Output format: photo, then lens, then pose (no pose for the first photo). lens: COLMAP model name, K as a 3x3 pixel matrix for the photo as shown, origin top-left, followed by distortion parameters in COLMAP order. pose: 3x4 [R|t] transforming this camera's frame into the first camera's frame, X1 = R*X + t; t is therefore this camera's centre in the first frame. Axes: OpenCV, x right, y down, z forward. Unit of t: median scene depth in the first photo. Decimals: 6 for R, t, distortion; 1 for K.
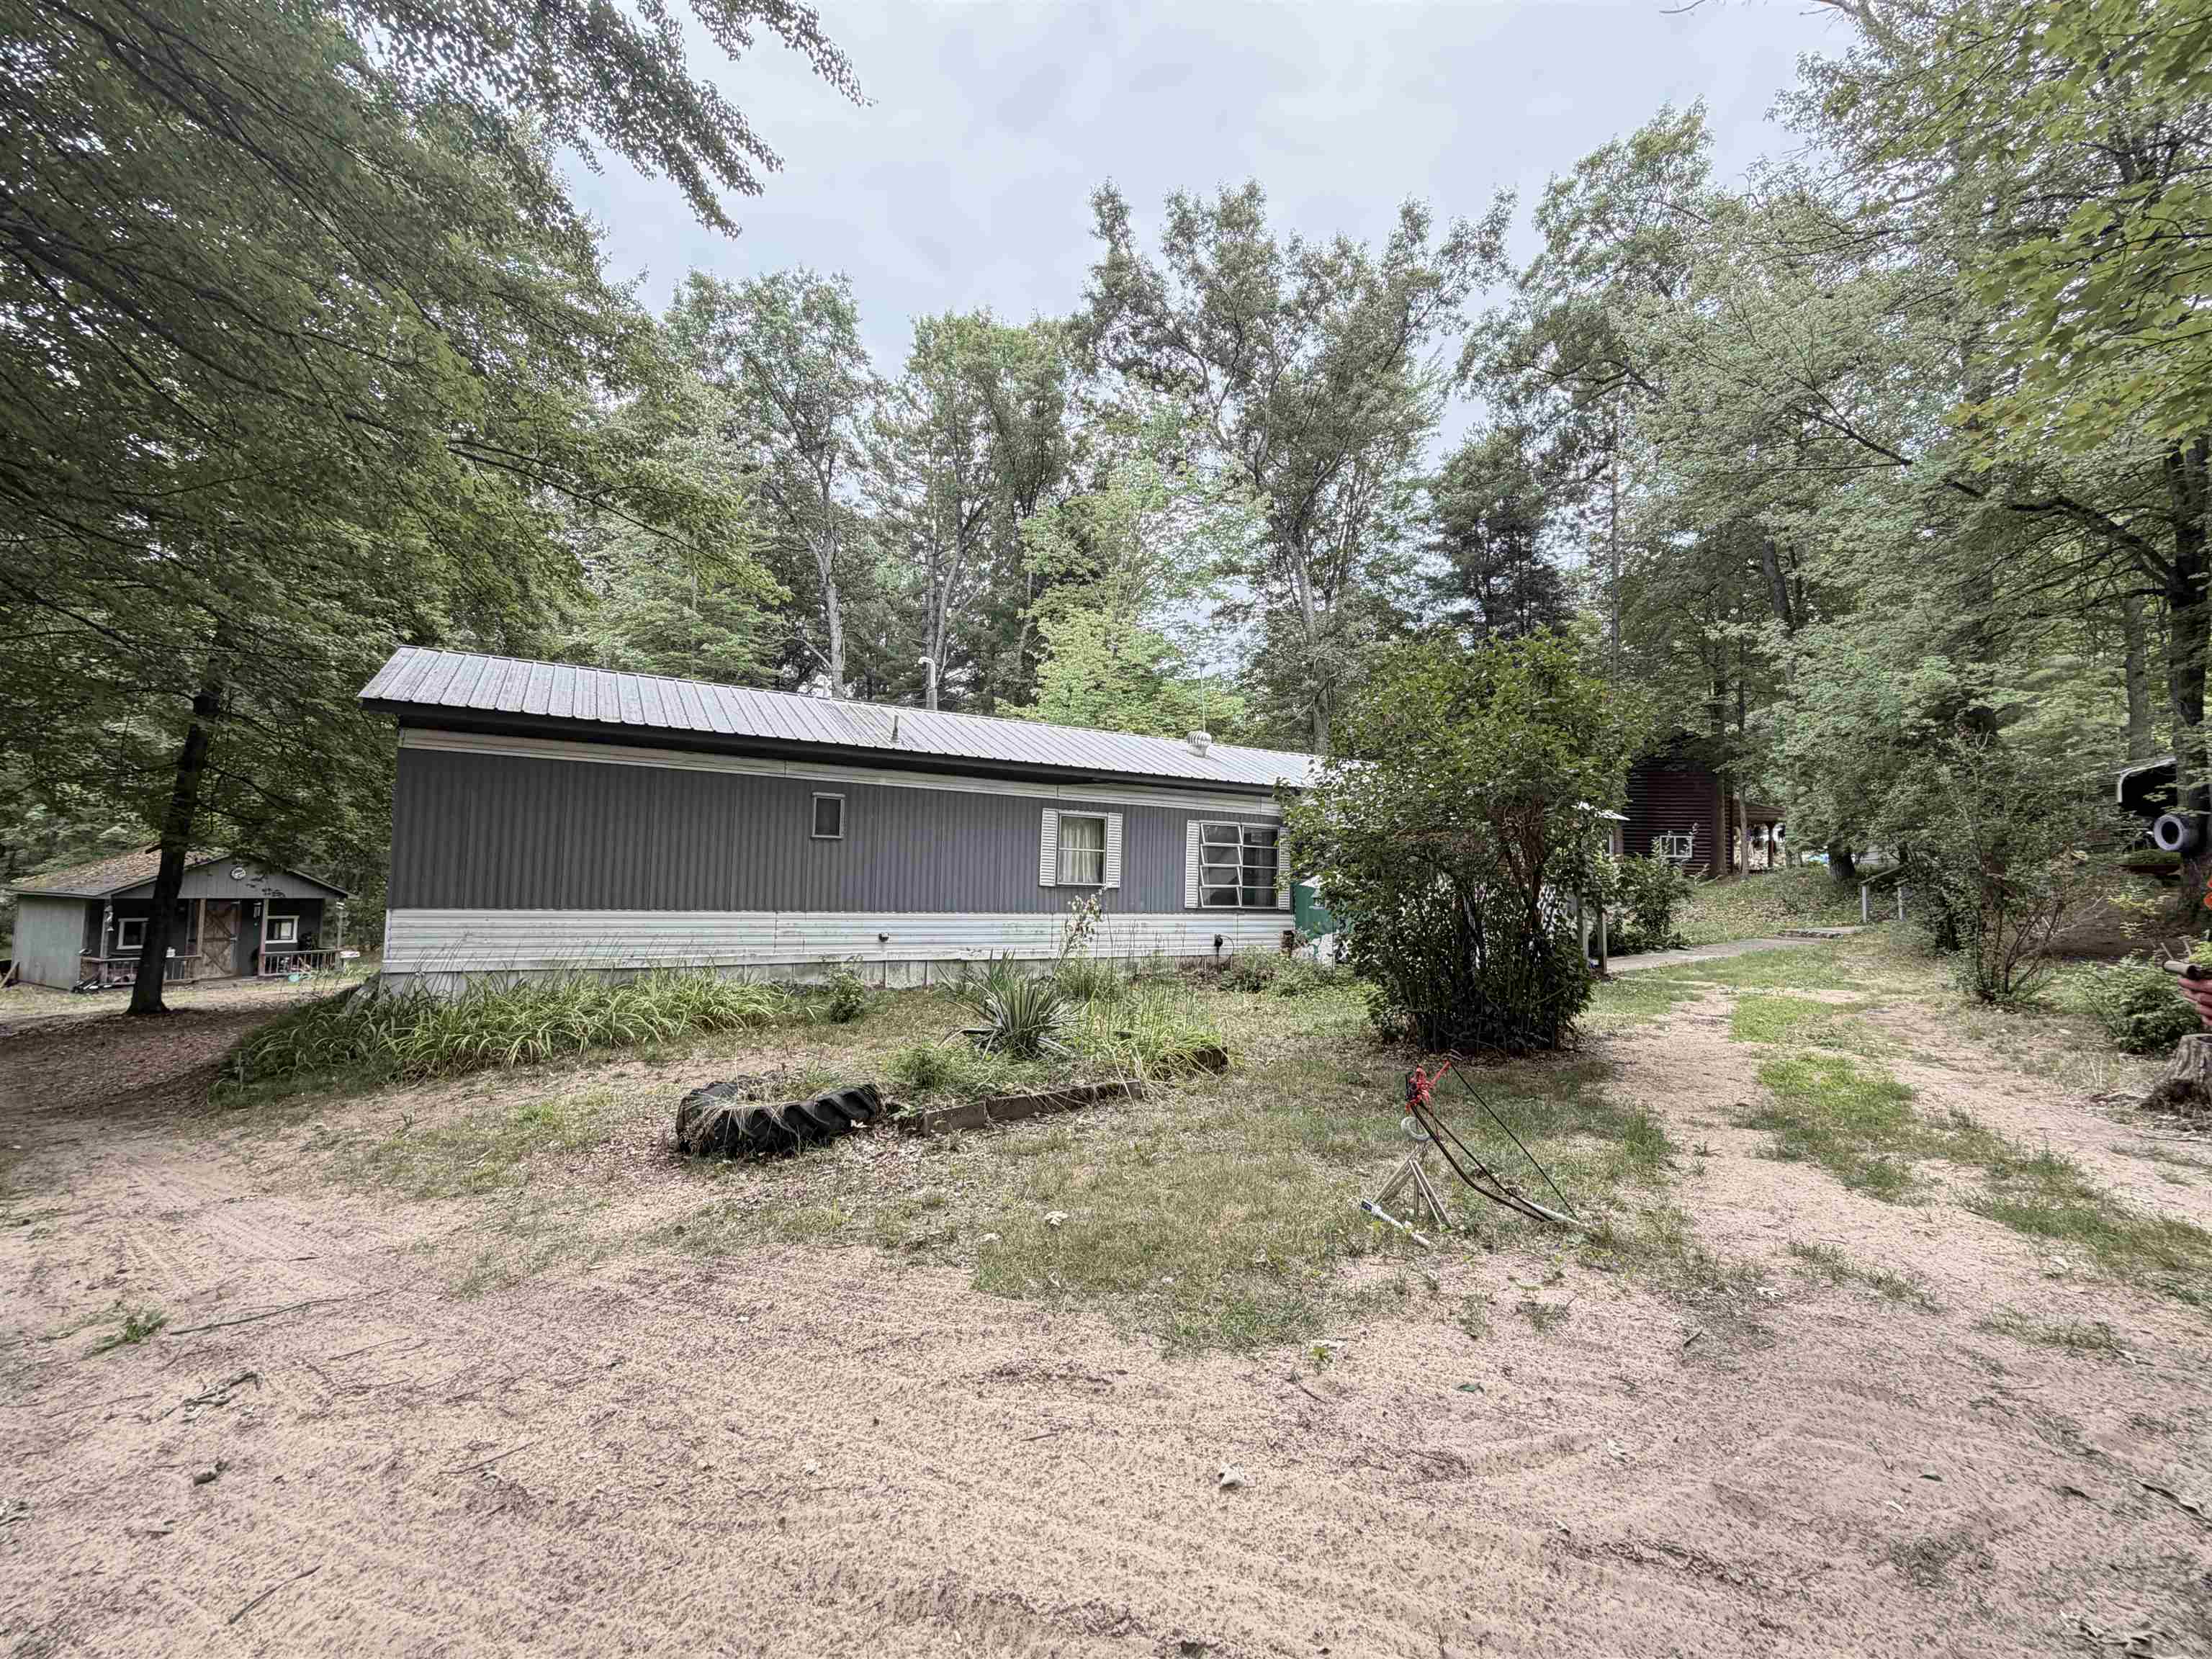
lens RADIAL K [[880.2, 0, 1105.1], [0, 880.2, 831.4], [0, 0, 1]] dist [0.001480, -0.000038]
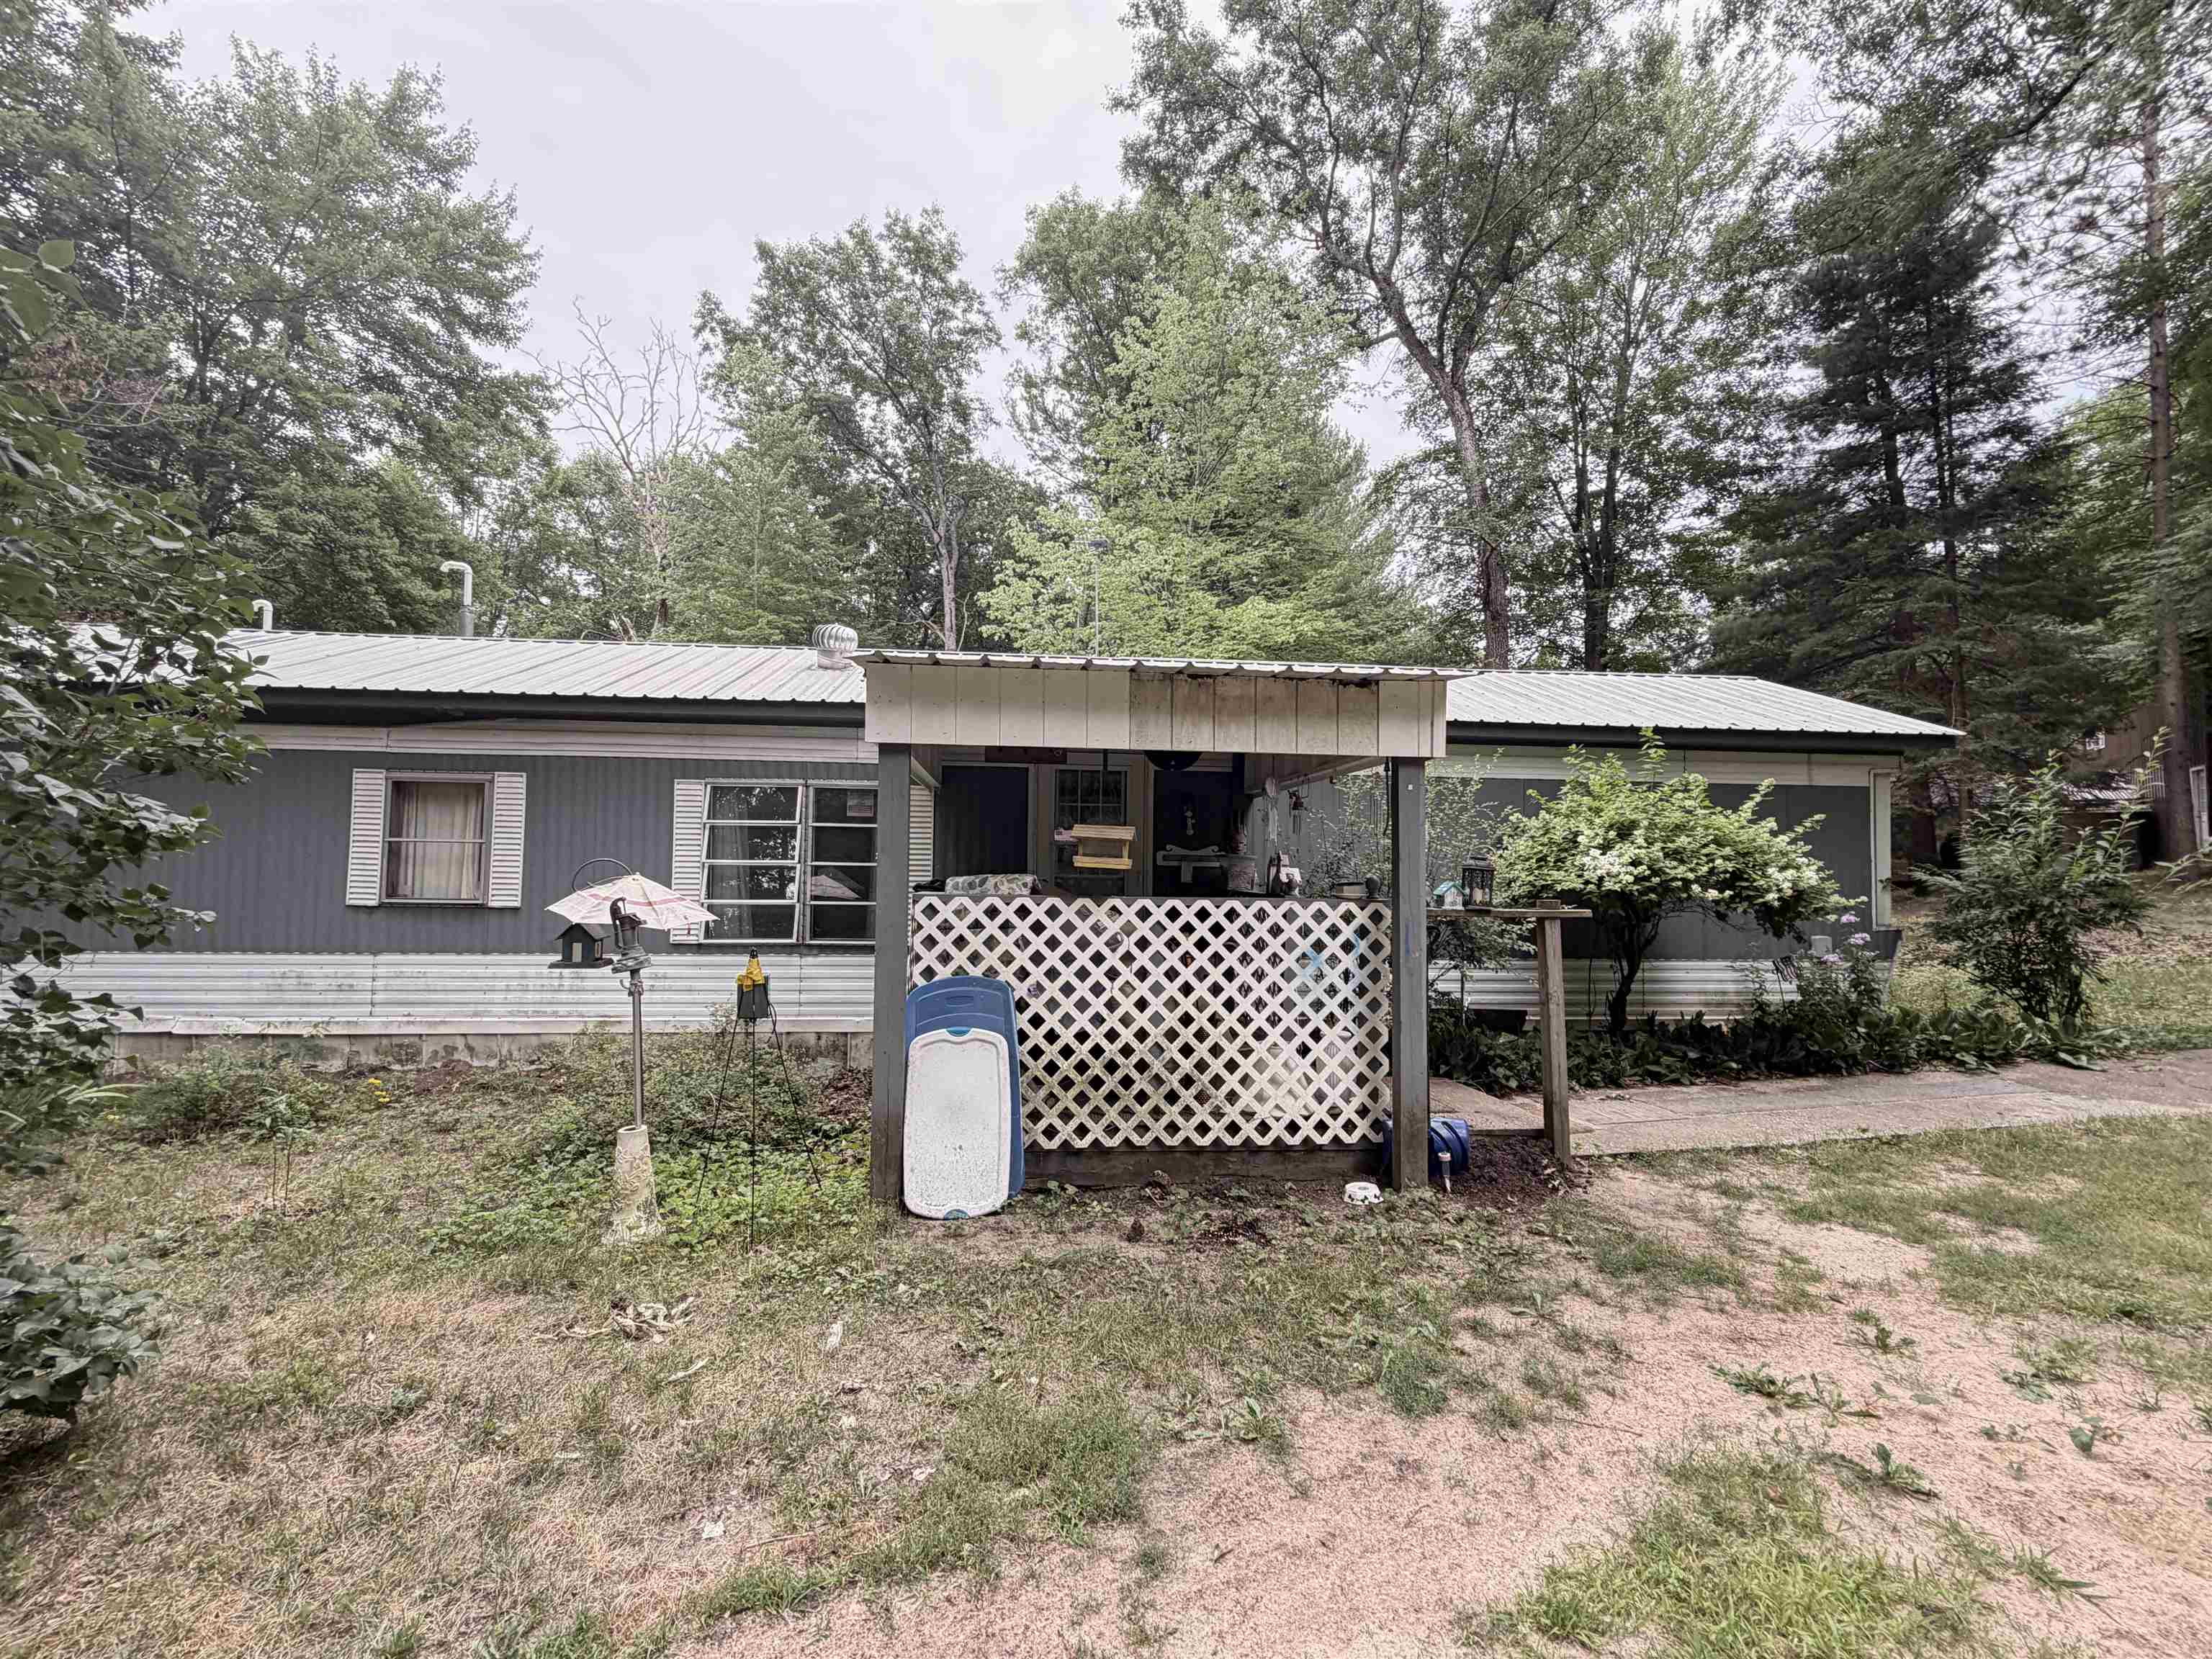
lens RADIAL K [[880.2, 0, 1106.8], [0, 880.2, 826.2], [0, 0, 1]] dist [0.001480, -0.000038]
pose [[0.907544, -0.032936, -0.418664, 0.532269], [0.033165, 0.999427, -0.006733, 0.027027], [0.418646, -0.007774, 0.908116, 0.601050]]
